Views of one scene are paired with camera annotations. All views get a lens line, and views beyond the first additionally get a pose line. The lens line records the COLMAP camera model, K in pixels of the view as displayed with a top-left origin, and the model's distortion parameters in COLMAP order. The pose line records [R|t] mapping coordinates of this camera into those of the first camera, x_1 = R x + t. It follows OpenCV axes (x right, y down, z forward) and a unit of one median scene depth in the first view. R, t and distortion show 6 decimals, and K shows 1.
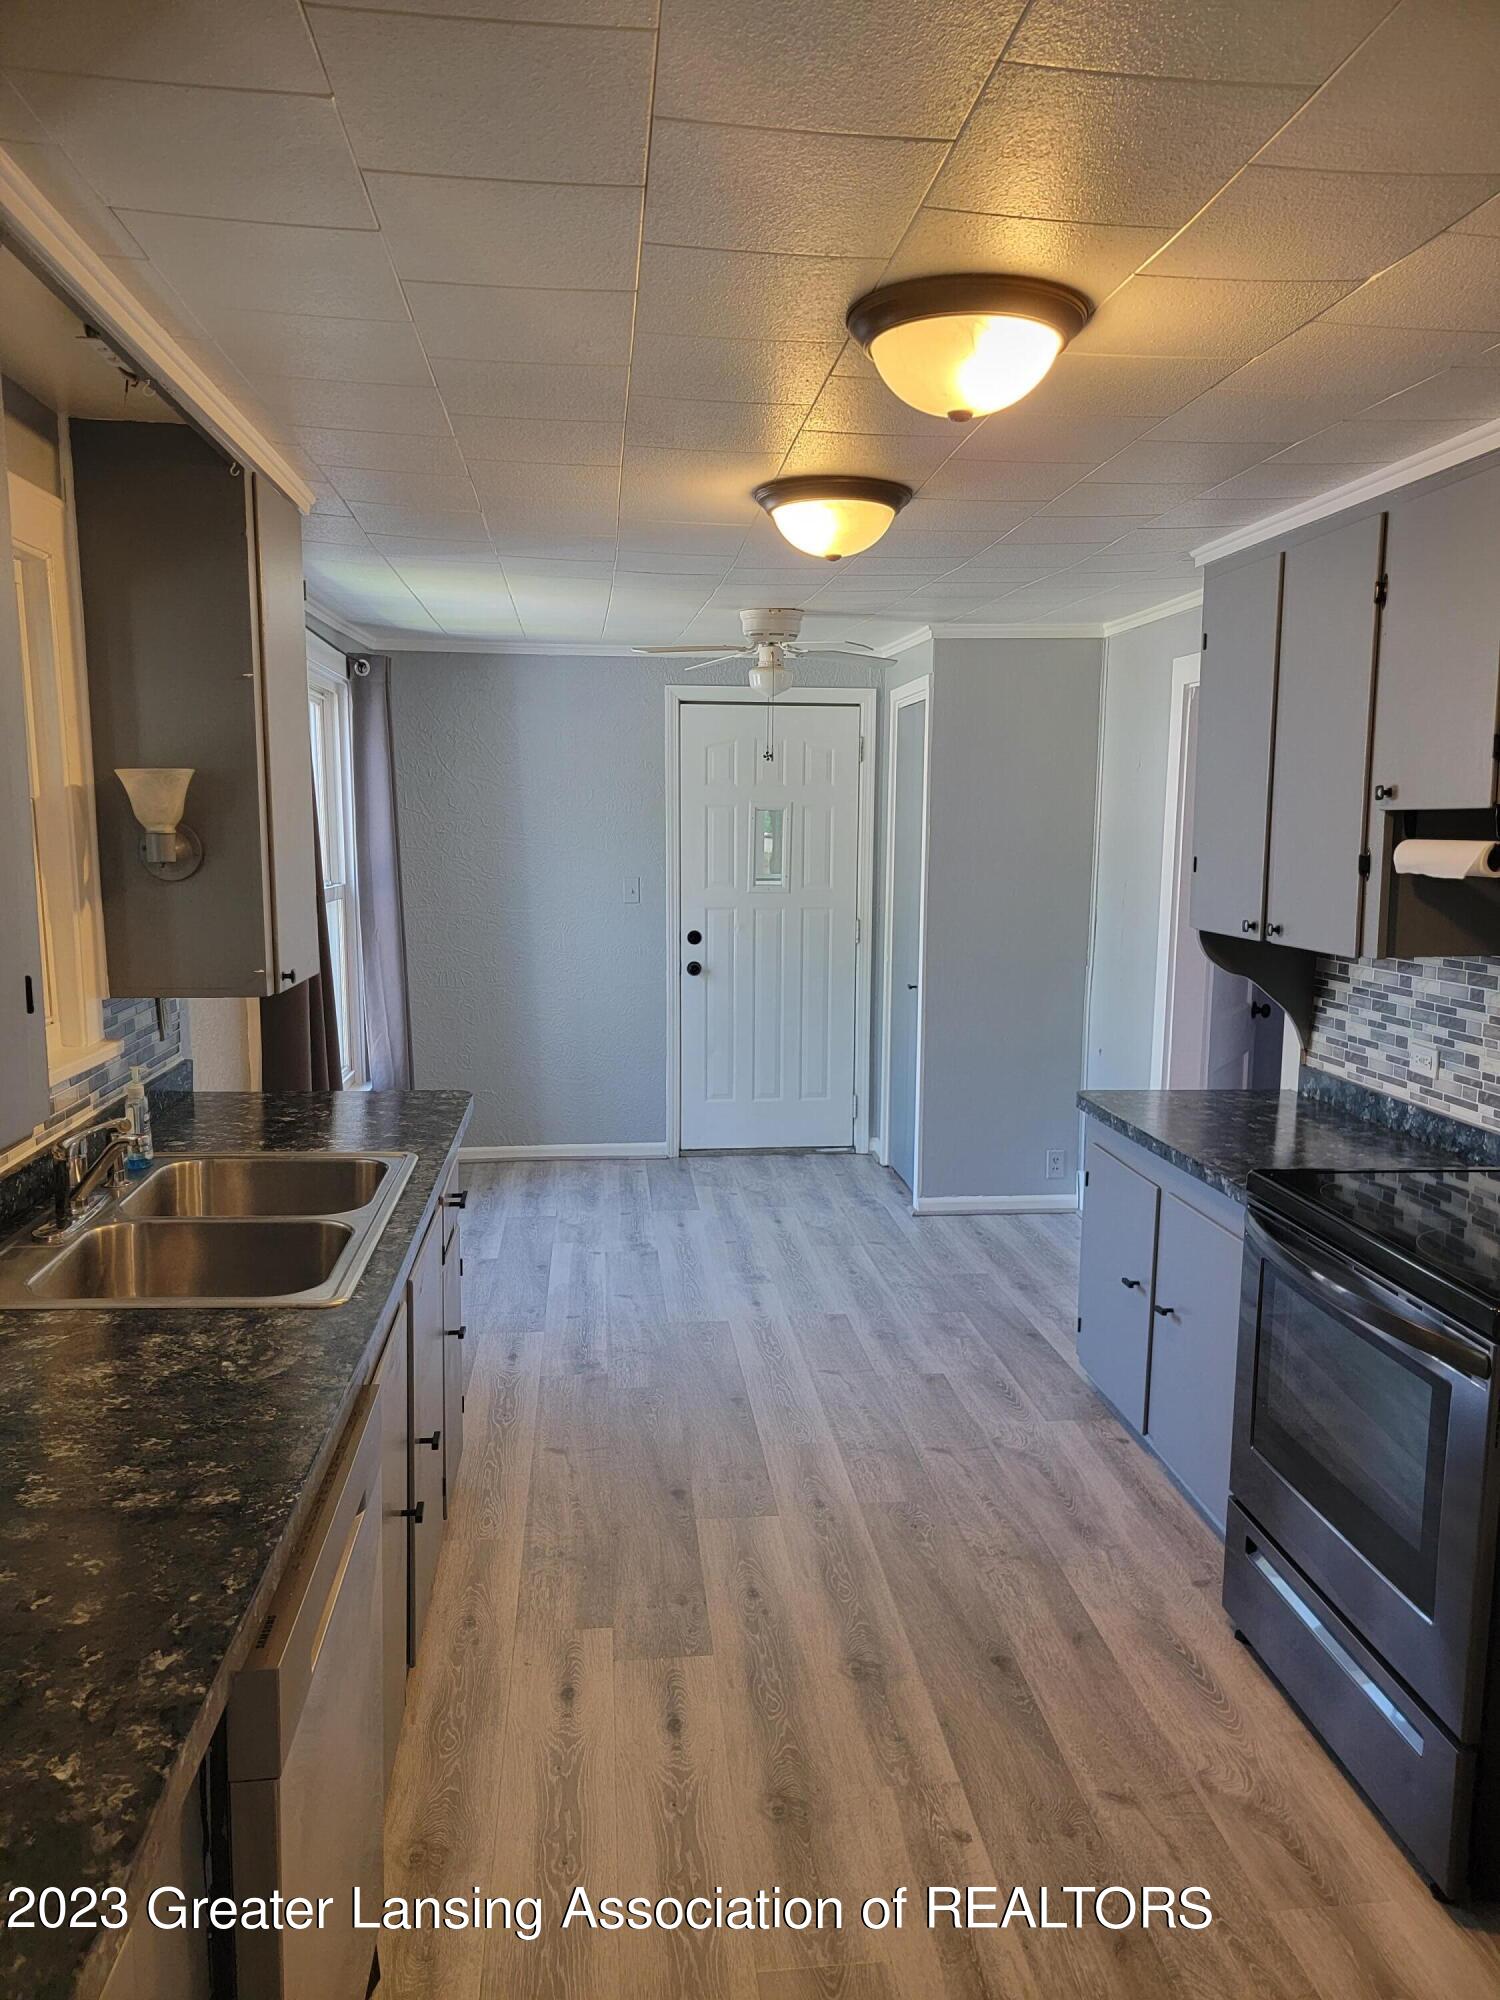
lens RADIAL K [[1407.5, 0, 738.9], [0, 1407.5, 1007.5], [0, 0, 1]] dist [0.071557, -0.058402]
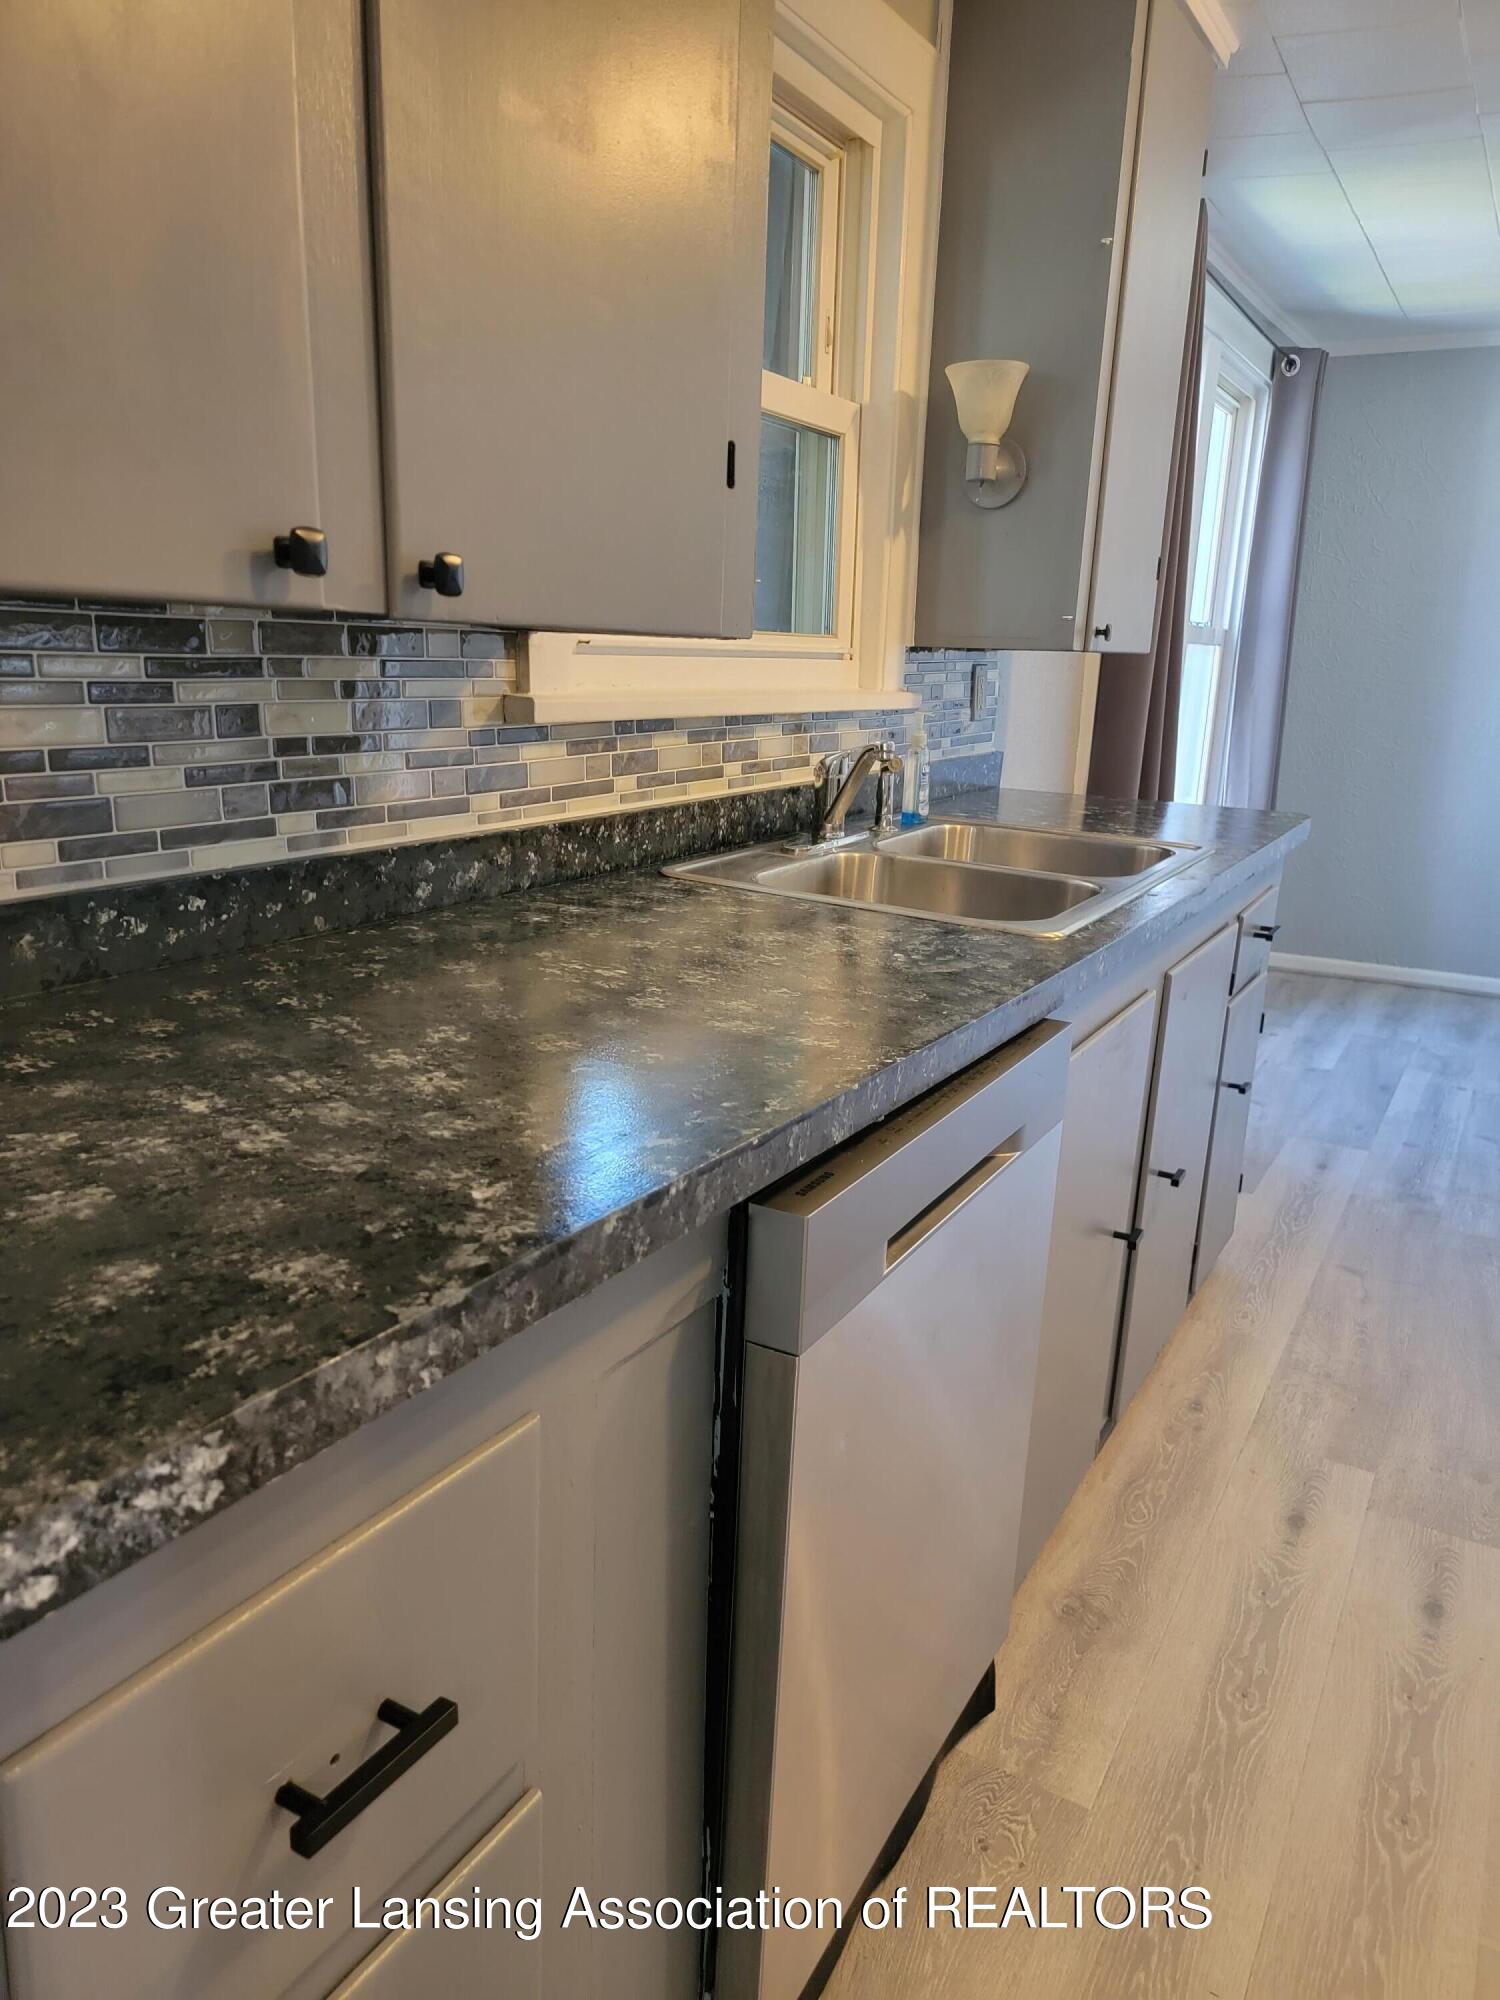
lens RADIAL K [[1407.5, 0, 738.9], [0, 1407.5, 1007.5], [0, 0, 1]] dist [0.071557, -0.058402]
pose [[0.811911, 0.170529, -0.558320, 0.024774], [-0.111724, 0.984096, 0.138104, 0.115394], [0.572991, -0.049751, 0.818050, 0.167777]]
